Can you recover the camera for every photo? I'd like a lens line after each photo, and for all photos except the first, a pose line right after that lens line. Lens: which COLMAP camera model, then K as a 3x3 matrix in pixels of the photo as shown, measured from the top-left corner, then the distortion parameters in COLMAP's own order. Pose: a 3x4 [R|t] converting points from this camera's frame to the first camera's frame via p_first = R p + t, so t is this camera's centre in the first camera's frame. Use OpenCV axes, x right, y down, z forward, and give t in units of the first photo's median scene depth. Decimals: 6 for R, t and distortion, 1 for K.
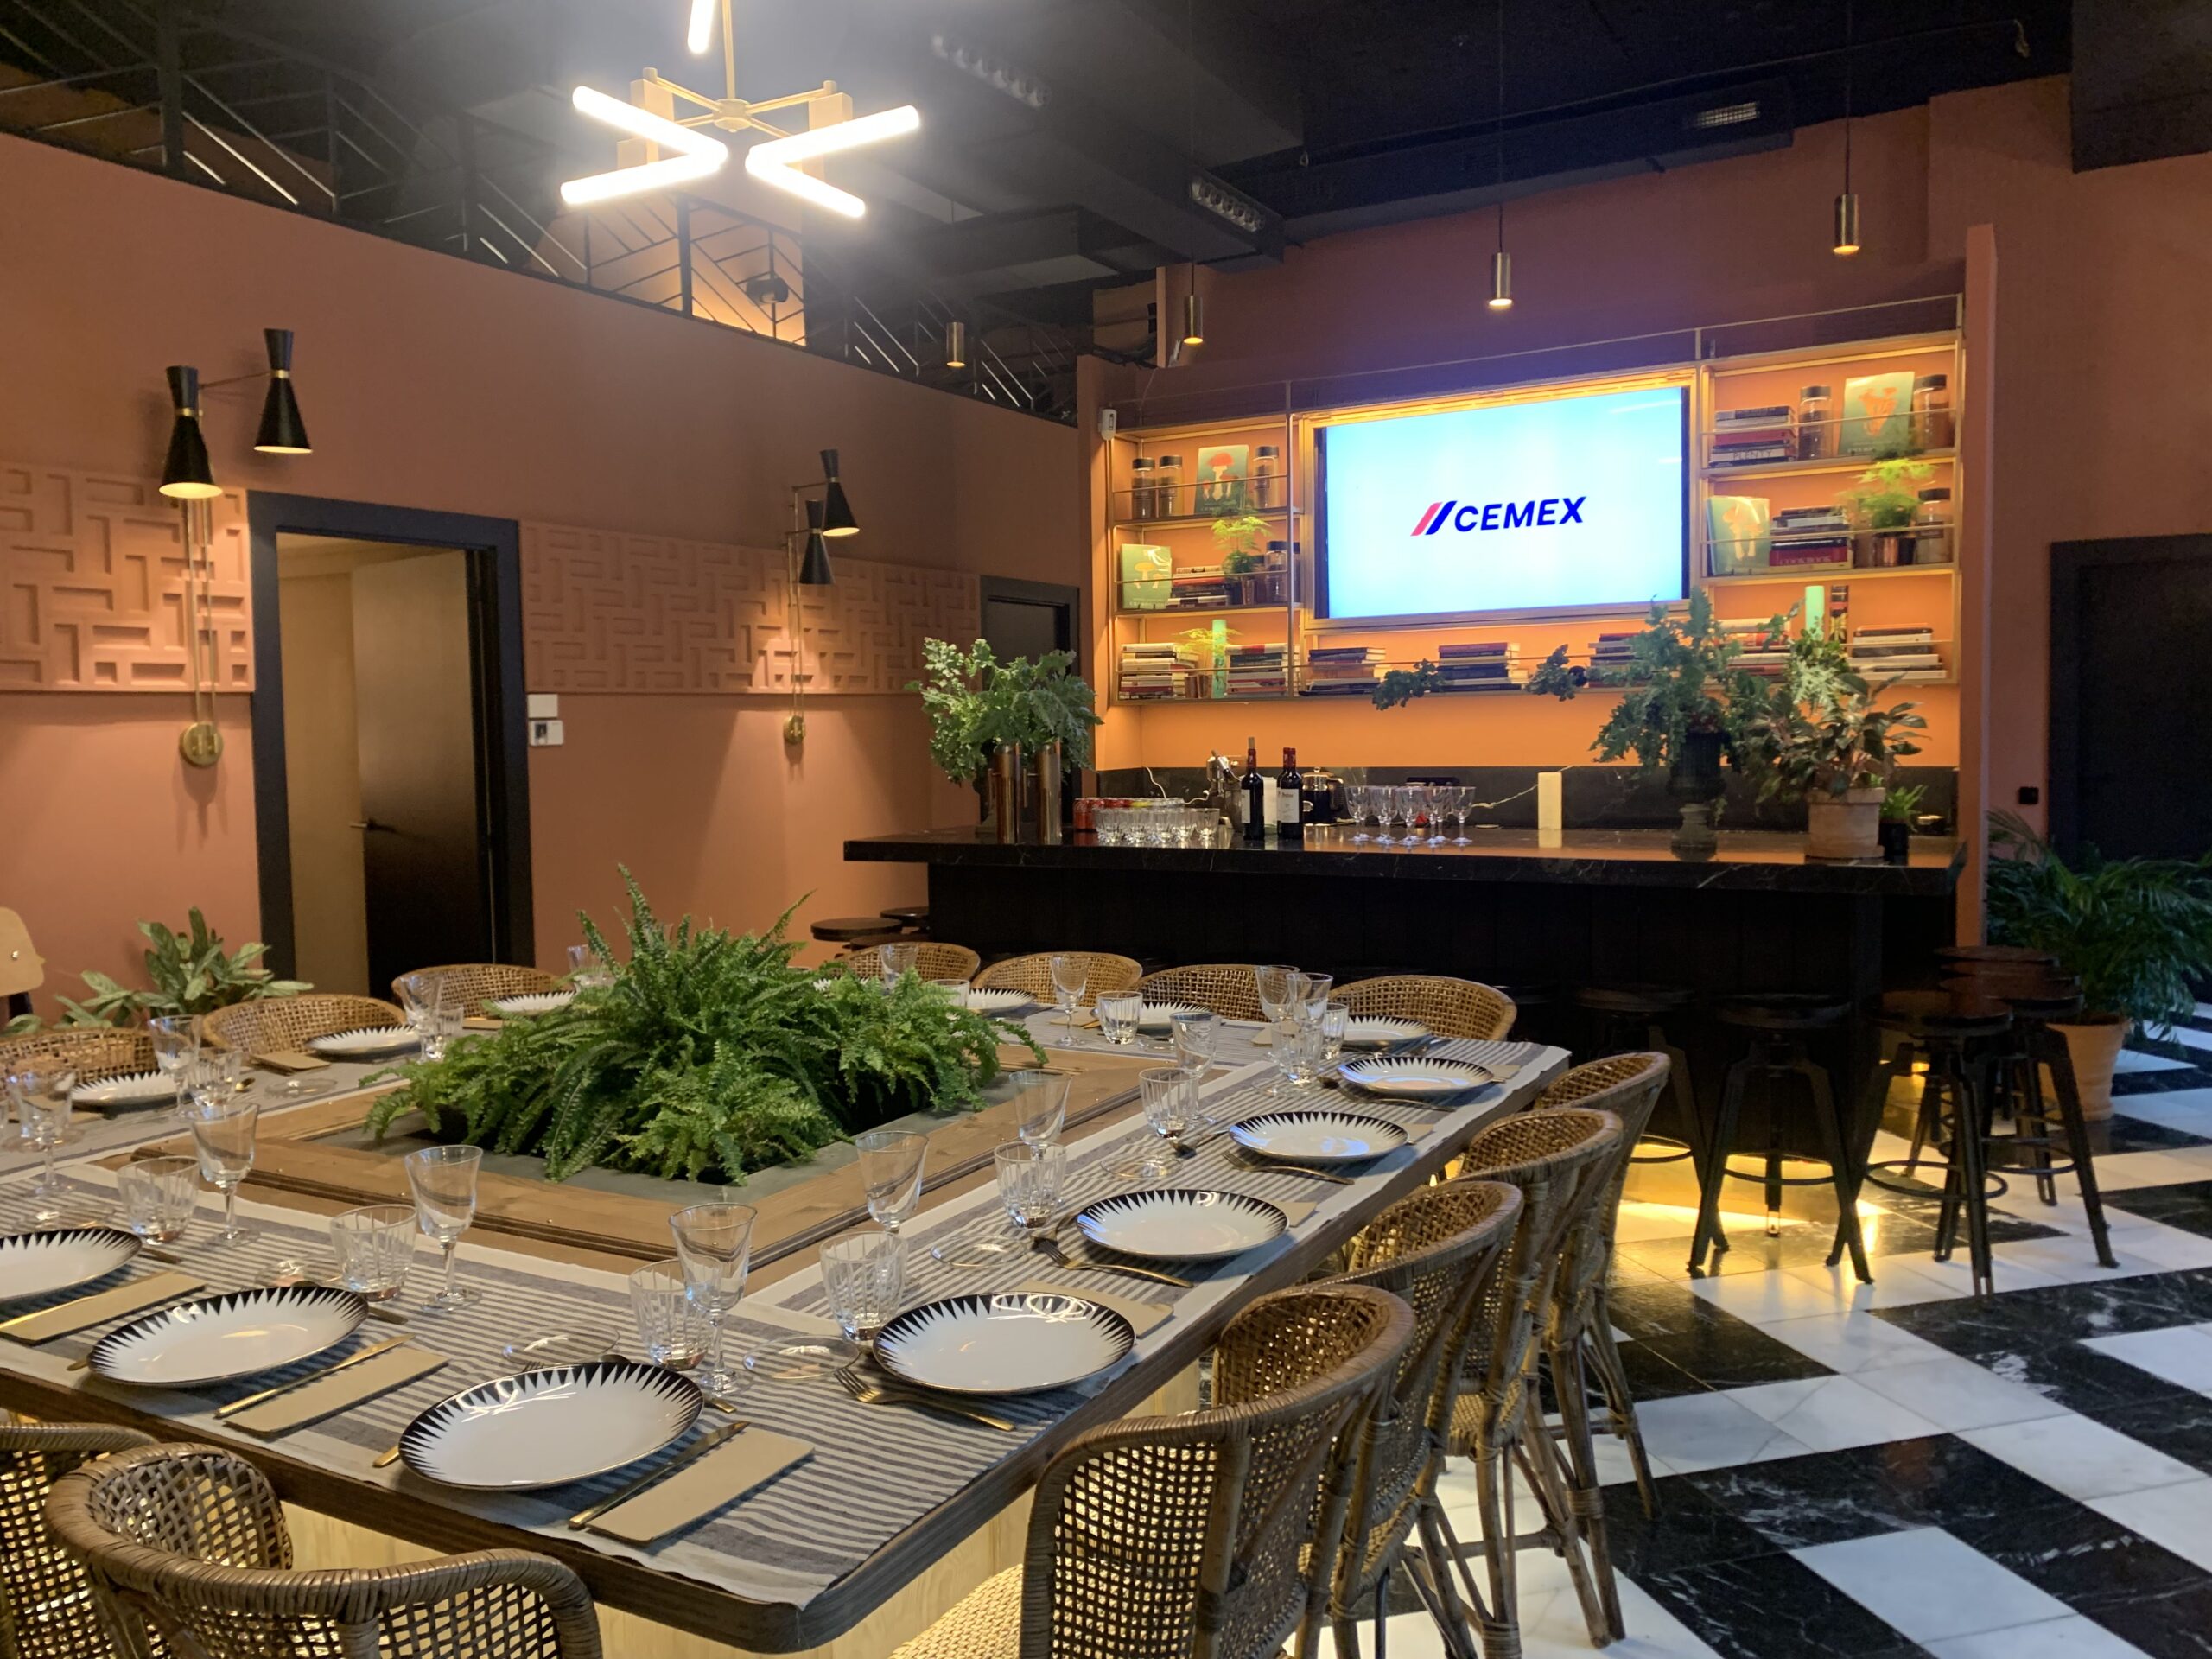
lens RADIAL K [[1664.1, 0, 1102.1], [0, 1664.1, 863.4], [0, 0, 1]] dist [0.093829, -0.182111]
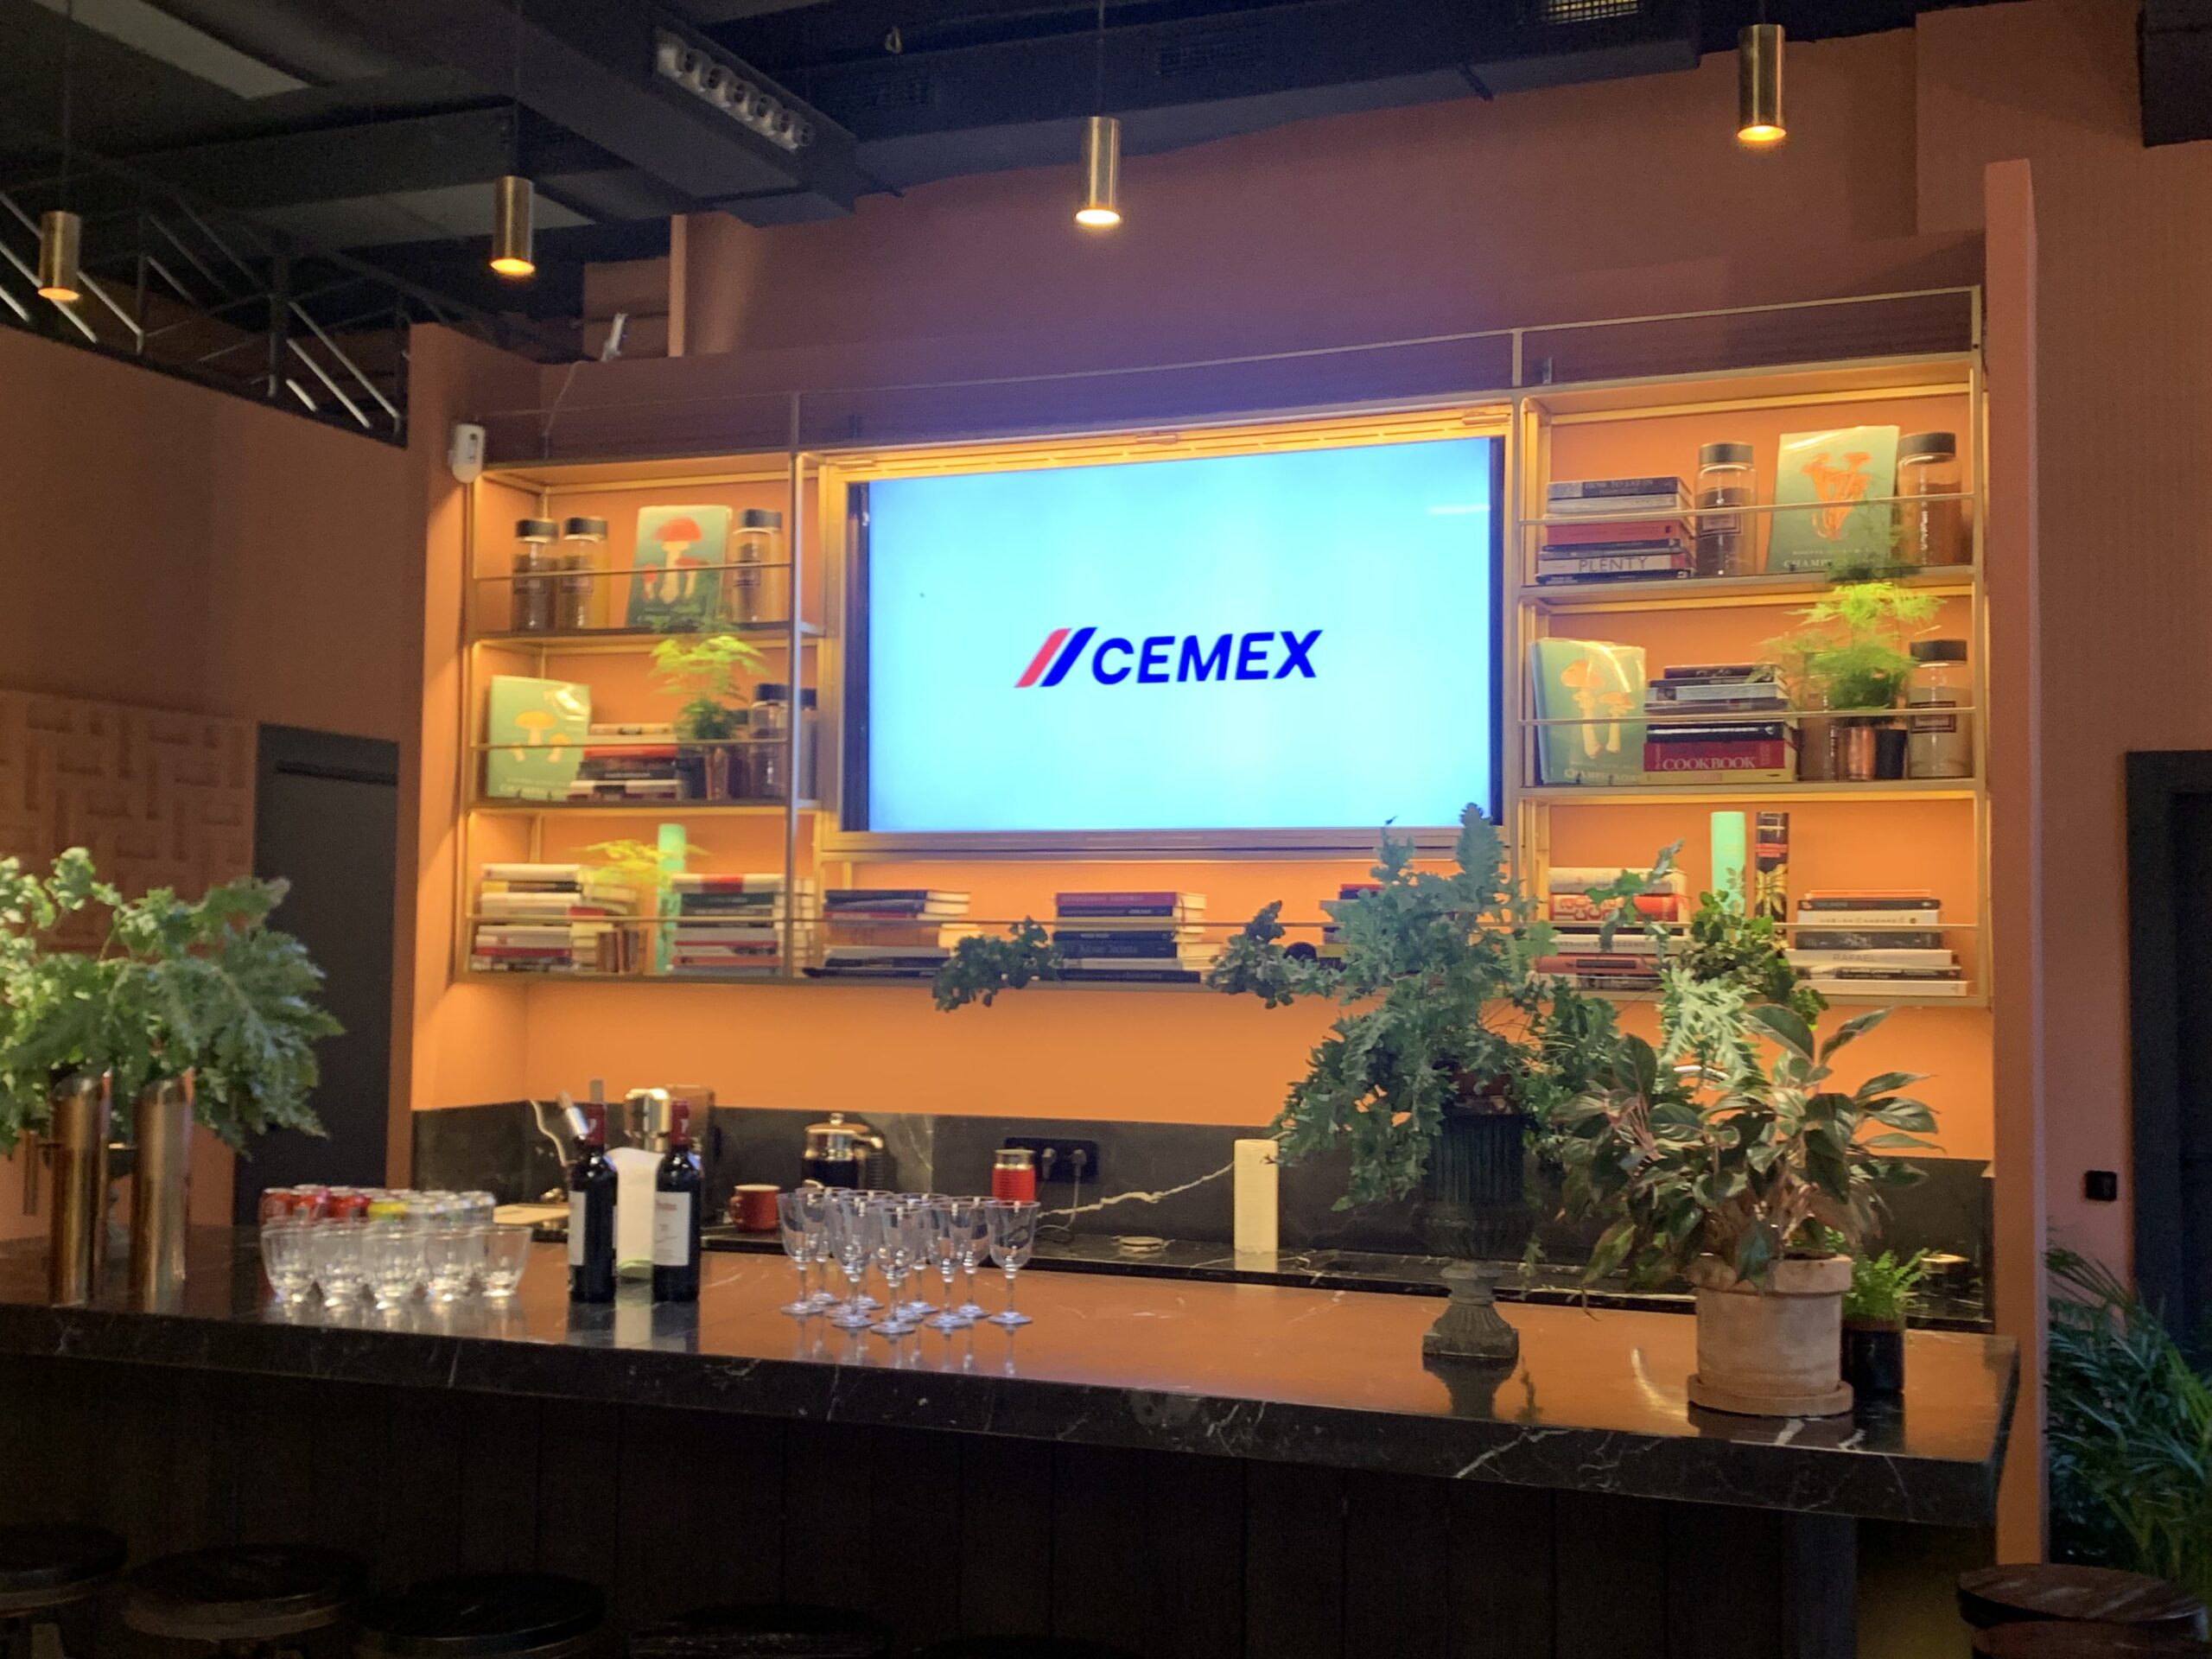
lens RADIAL K [[2515.1, 0, 1103.9], [0, 2515.1, 893.7], [0, 0, 1]] dist [0.296403, -1.265174]
pose [[0.989559, 0.034250, 0.140002, 0.107004], [-0.017952, 0.993080, -0.116057, -0.038547], [-0.143008, 0.112331, 0.983326, 0.219497]]
